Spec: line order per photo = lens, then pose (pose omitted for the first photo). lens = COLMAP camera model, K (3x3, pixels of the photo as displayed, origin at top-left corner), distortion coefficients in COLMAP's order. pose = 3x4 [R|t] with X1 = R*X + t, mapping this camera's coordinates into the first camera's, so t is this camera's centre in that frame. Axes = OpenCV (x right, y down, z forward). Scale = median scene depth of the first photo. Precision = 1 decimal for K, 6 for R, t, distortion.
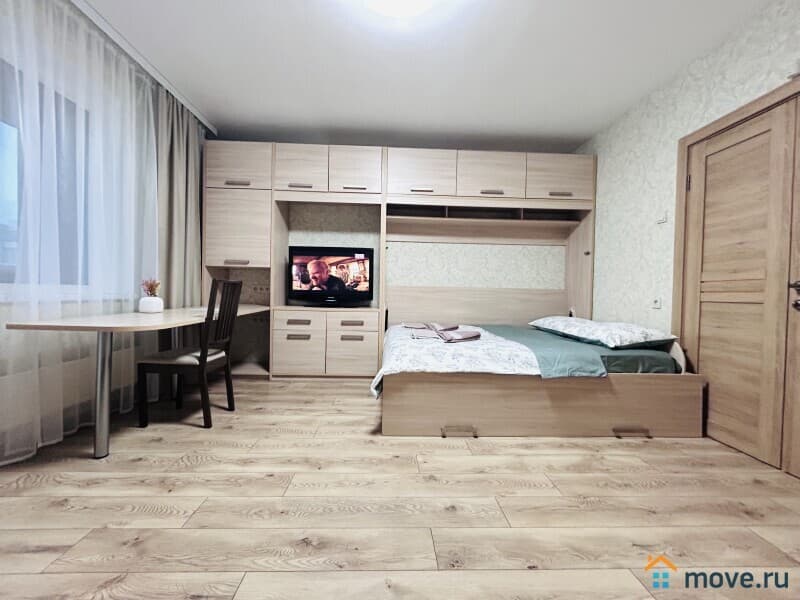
lens RADIAL K [[324.7, 0, 397.8], [0, 324.7, 298.8], [0, 0, 1]] dist [-0.000442, 0.001255]
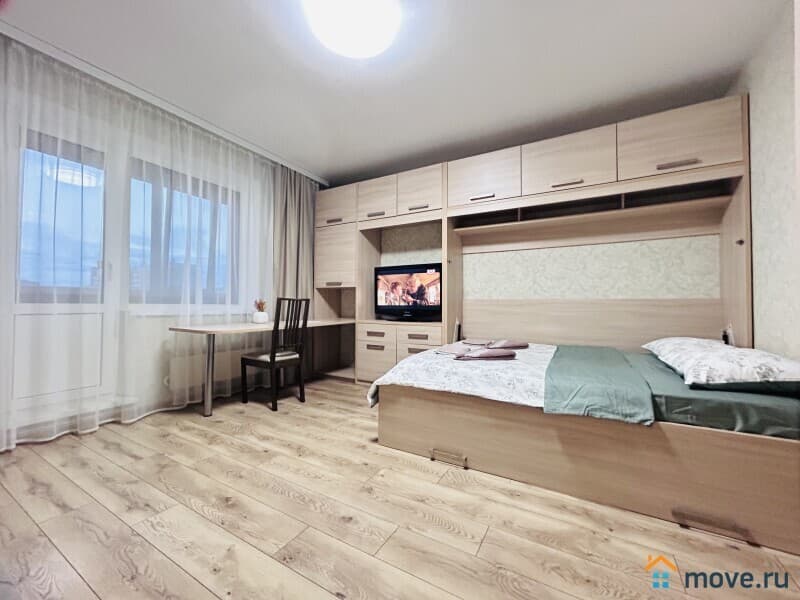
lens RADIAL K [[324.7, 0, 397.3], [0, 324.7, 298.4], [0, 0, 1]] dist [-0.000442, 0.001255]
pose [[0.844426, -0.028081, -0.534936, 0.517697], [0.000706, 0.998683, -0.051310, 0.008831], [0.535672, 0.042950, 0.843333, 0.124302]]
